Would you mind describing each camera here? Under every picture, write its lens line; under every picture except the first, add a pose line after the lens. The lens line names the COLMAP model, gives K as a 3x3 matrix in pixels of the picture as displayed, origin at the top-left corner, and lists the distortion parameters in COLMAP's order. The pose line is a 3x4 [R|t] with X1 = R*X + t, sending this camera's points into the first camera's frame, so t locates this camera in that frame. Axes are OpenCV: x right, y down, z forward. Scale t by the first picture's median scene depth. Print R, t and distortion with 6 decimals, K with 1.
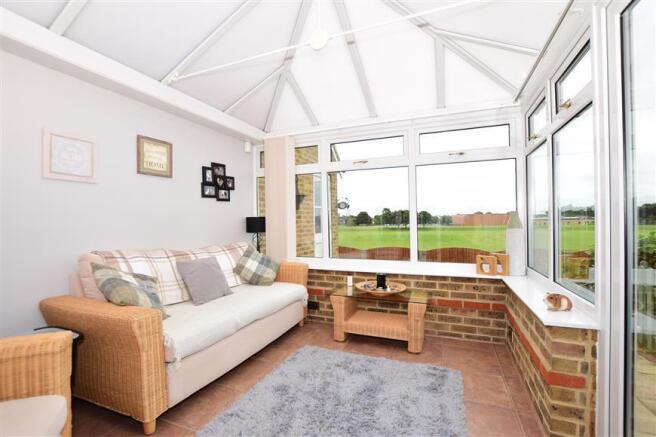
lens RADIAL K [[291.4, 0, 328.8], [0, 291.4, 221.3], [0, 0, 1]] dist [-0.034642, 0.000161]
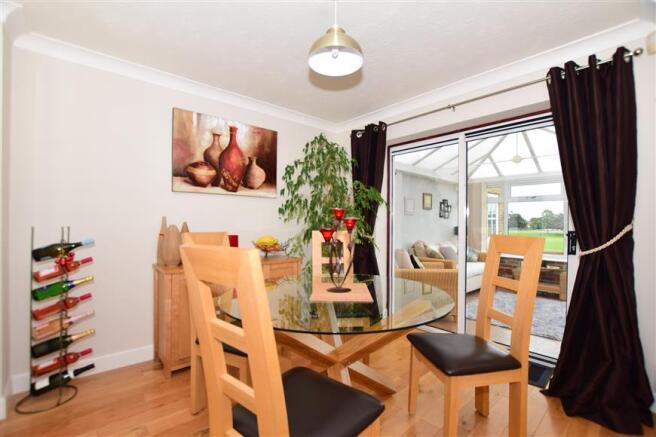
lens RADIAL K [[291.4, 0, 328.8], [0, 291.4, 221.3], [0, 0, 1]] dist [-0.034642, 0.000161]
pose [[0.896585, 0.016094, -0.442579, -0.238983], [-0.017798, 0.999842, 0.000301, -0.042716], [0.442513, 0.007607, 0.896730, -1.216987]]
